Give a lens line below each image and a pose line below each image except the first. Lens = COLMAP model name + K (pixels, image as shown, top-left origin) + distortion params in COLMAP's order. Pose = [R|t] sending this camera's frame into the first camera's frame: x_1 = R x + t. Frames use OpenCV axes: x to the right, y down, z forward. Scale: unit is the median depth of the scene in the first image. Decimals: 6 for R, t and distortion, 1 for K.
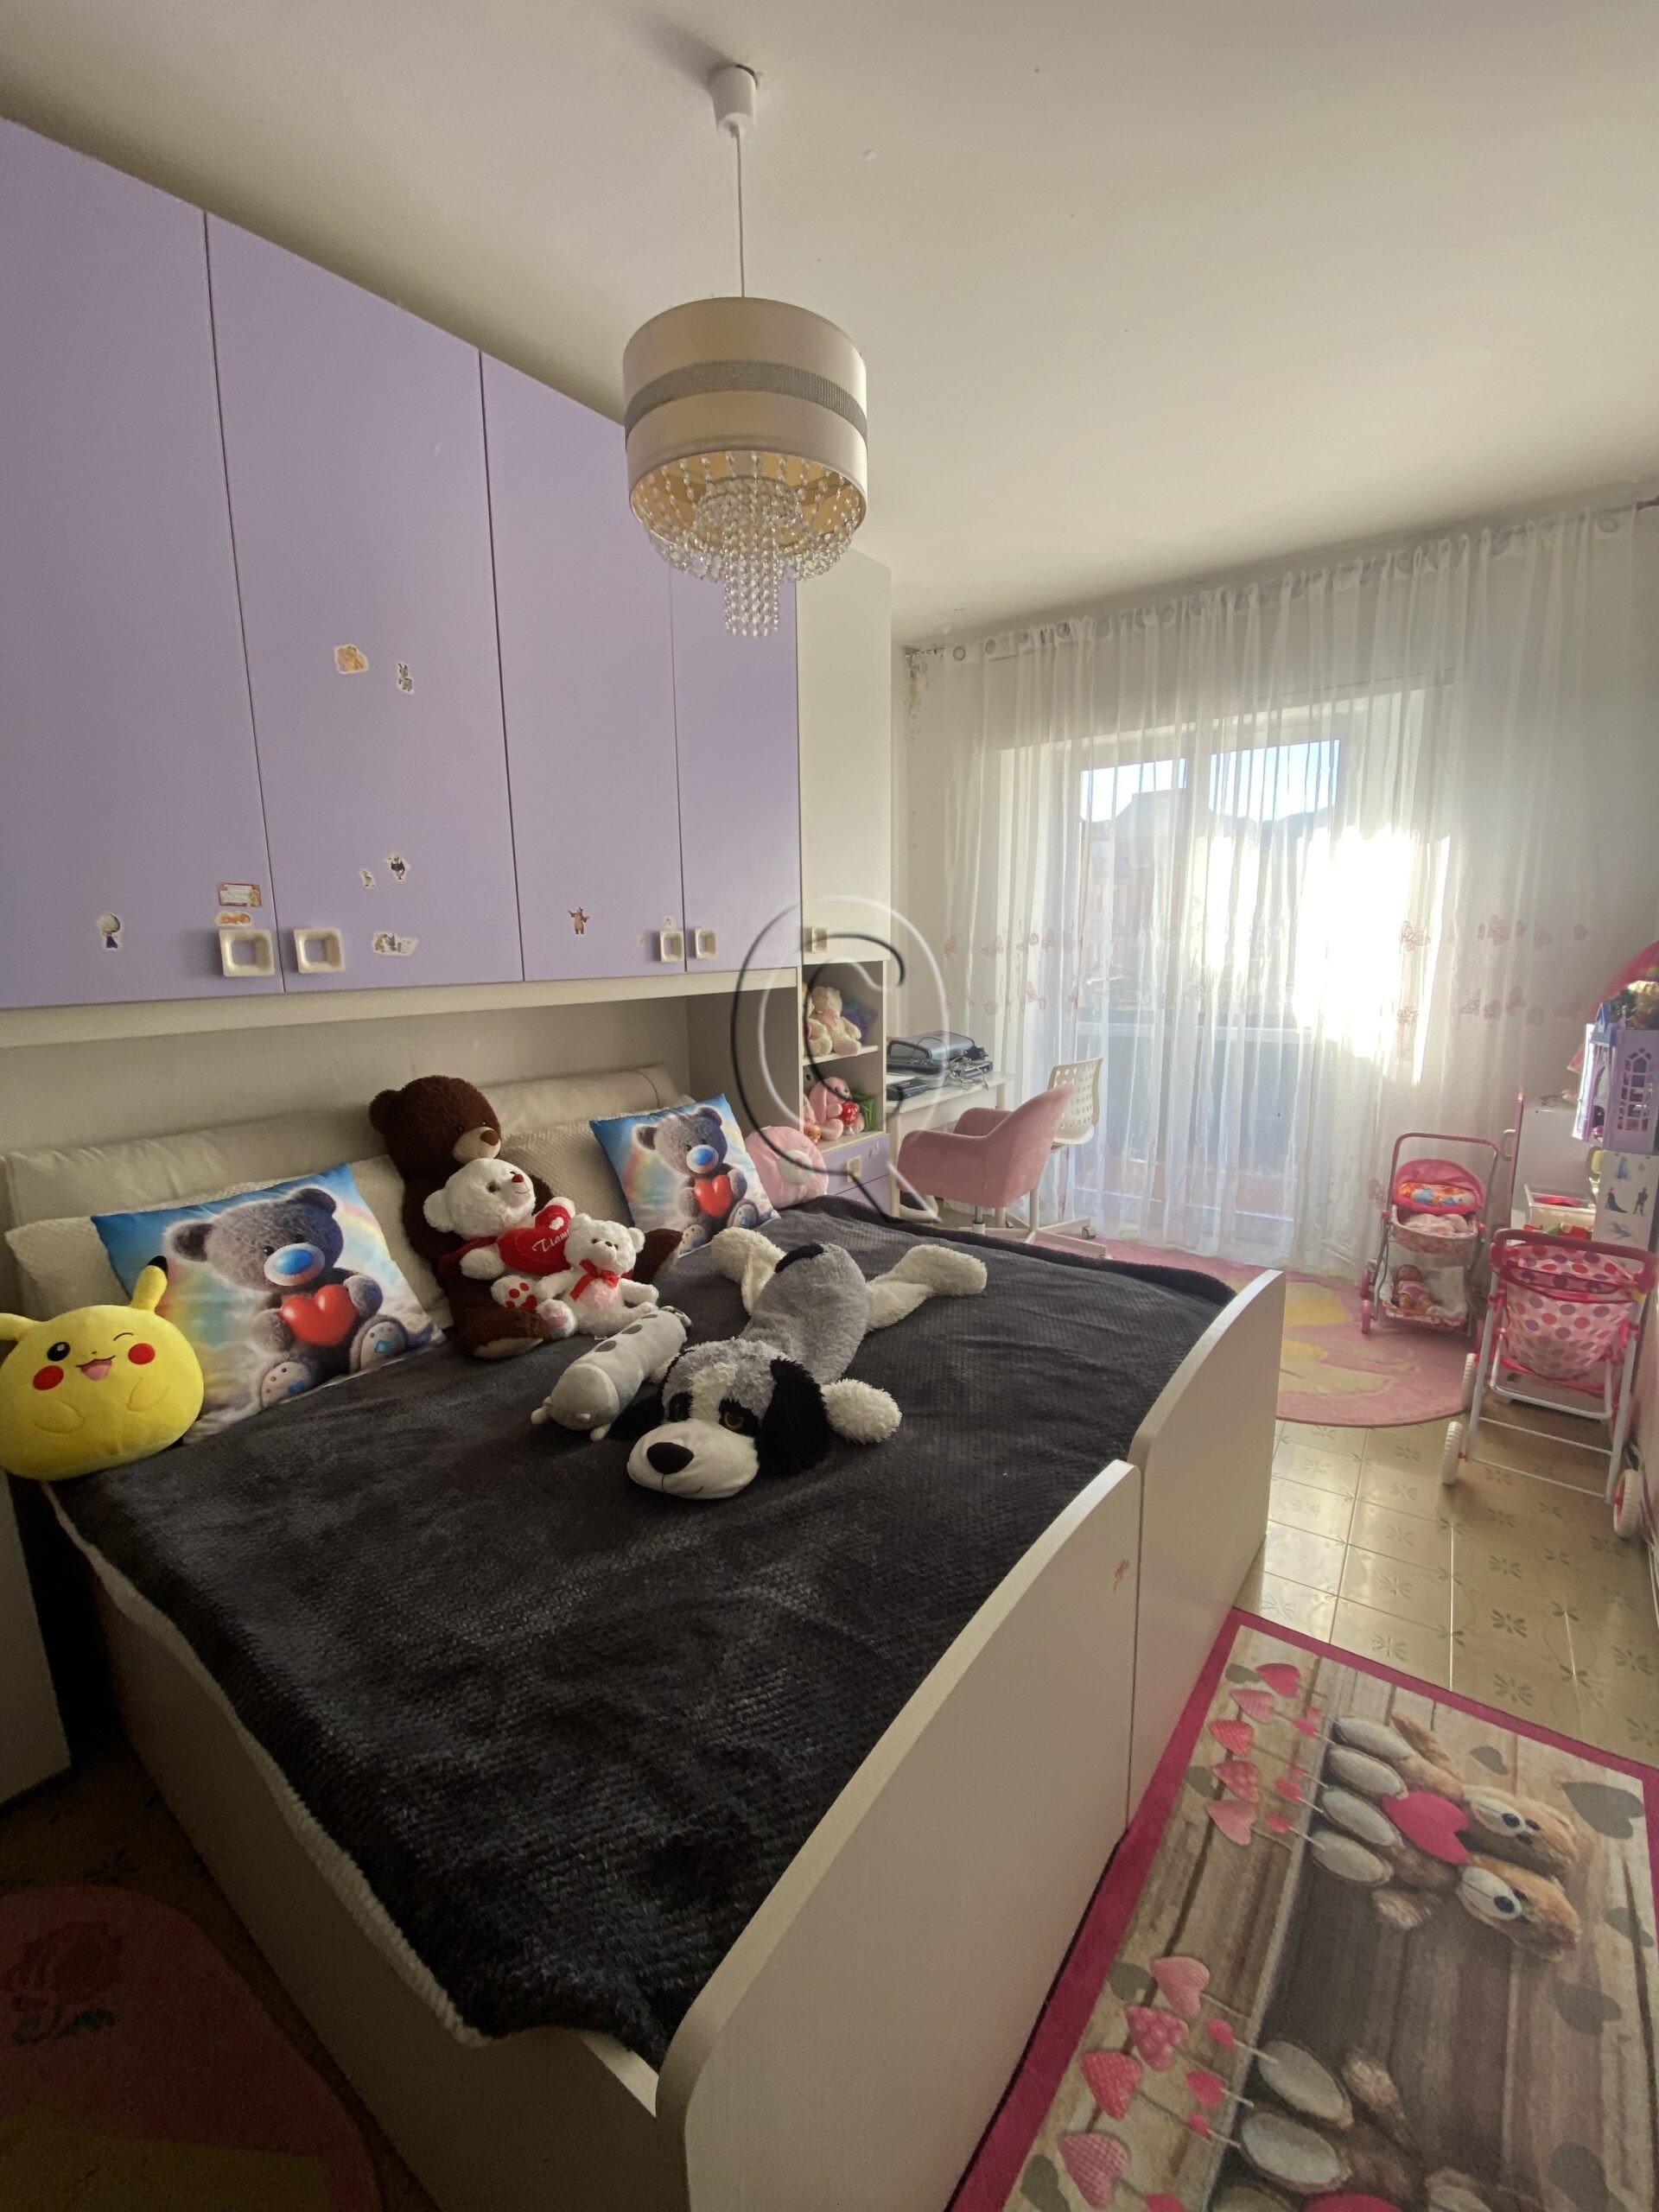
lens RADIAL K [[890.1, 0, 830.2], [0, 890.1, 1100.3], [0, 0, 1]] dist [0.075126, -0.034644]
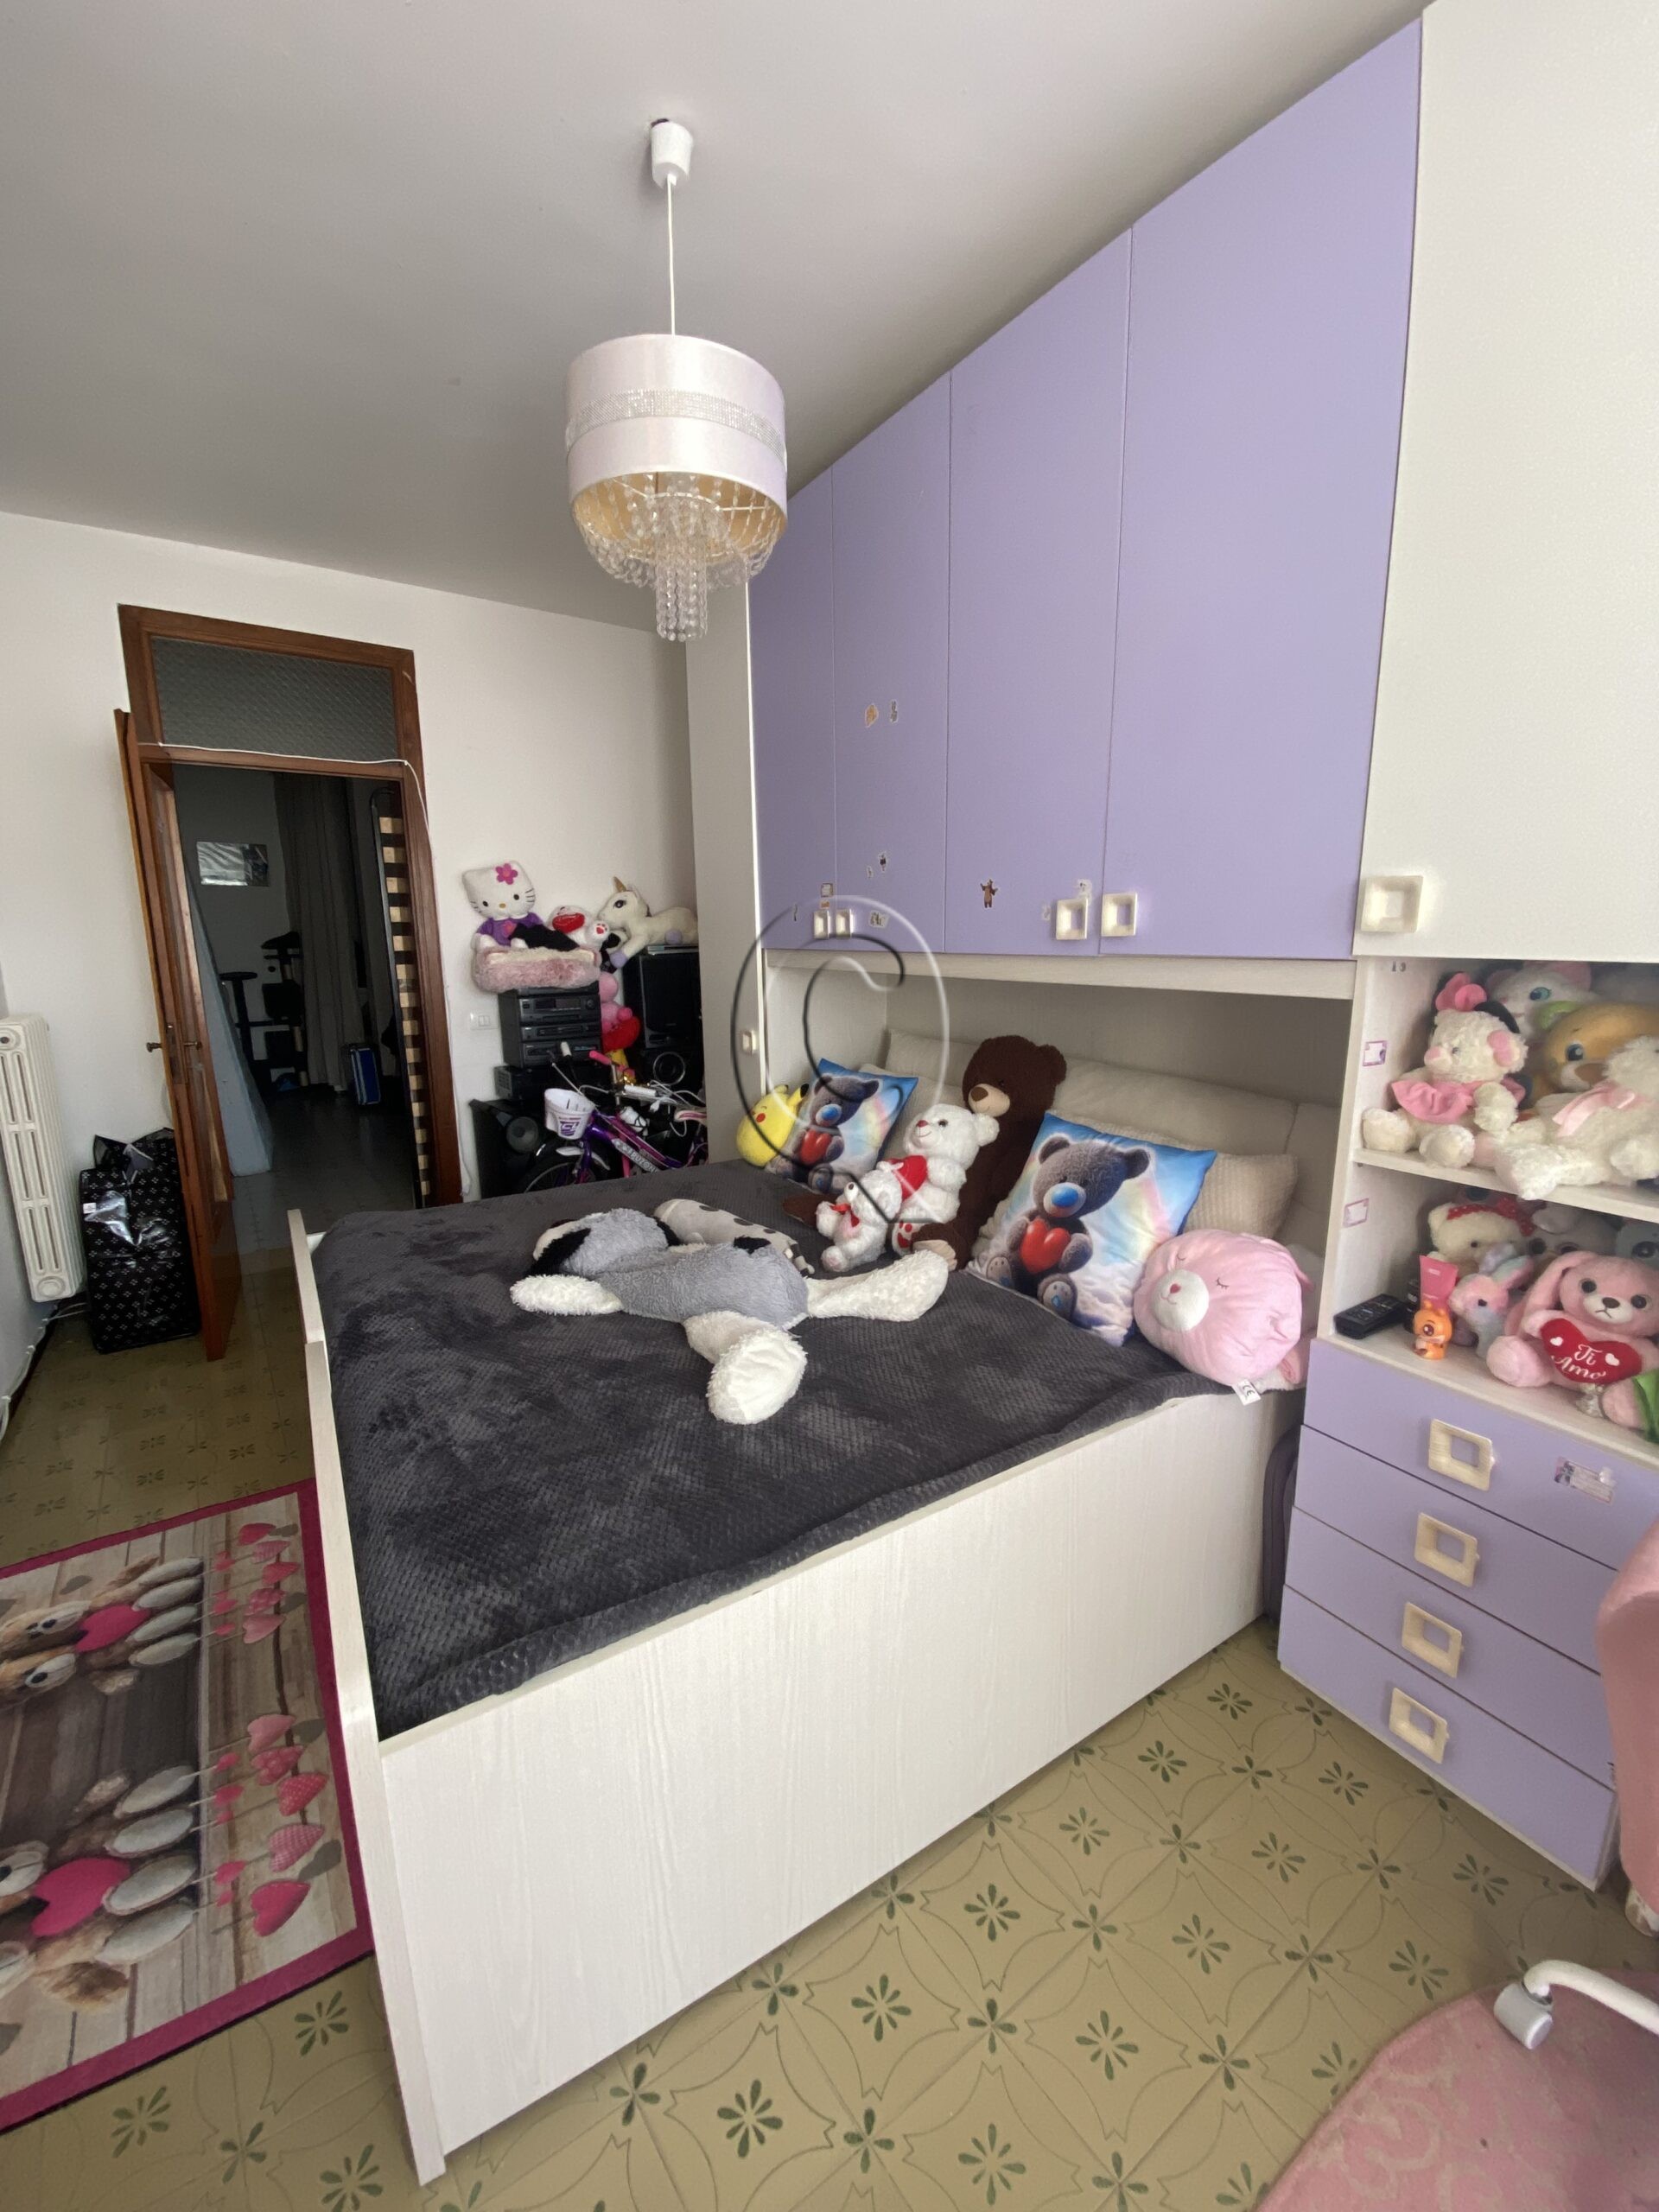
lens RADIAL K [[890.1, 0, 830.2], [0, 890.1, 1100.3], [0, 0, 1]] dist [0.075126, -0.034644]
pose [[-0.336092, 0.204183, -0.919430, 0.984796], [-0.147298, 0.952809, 0.265439, -0.305163], [0.930239, 0.224642, -0.290156, 1.630323]]
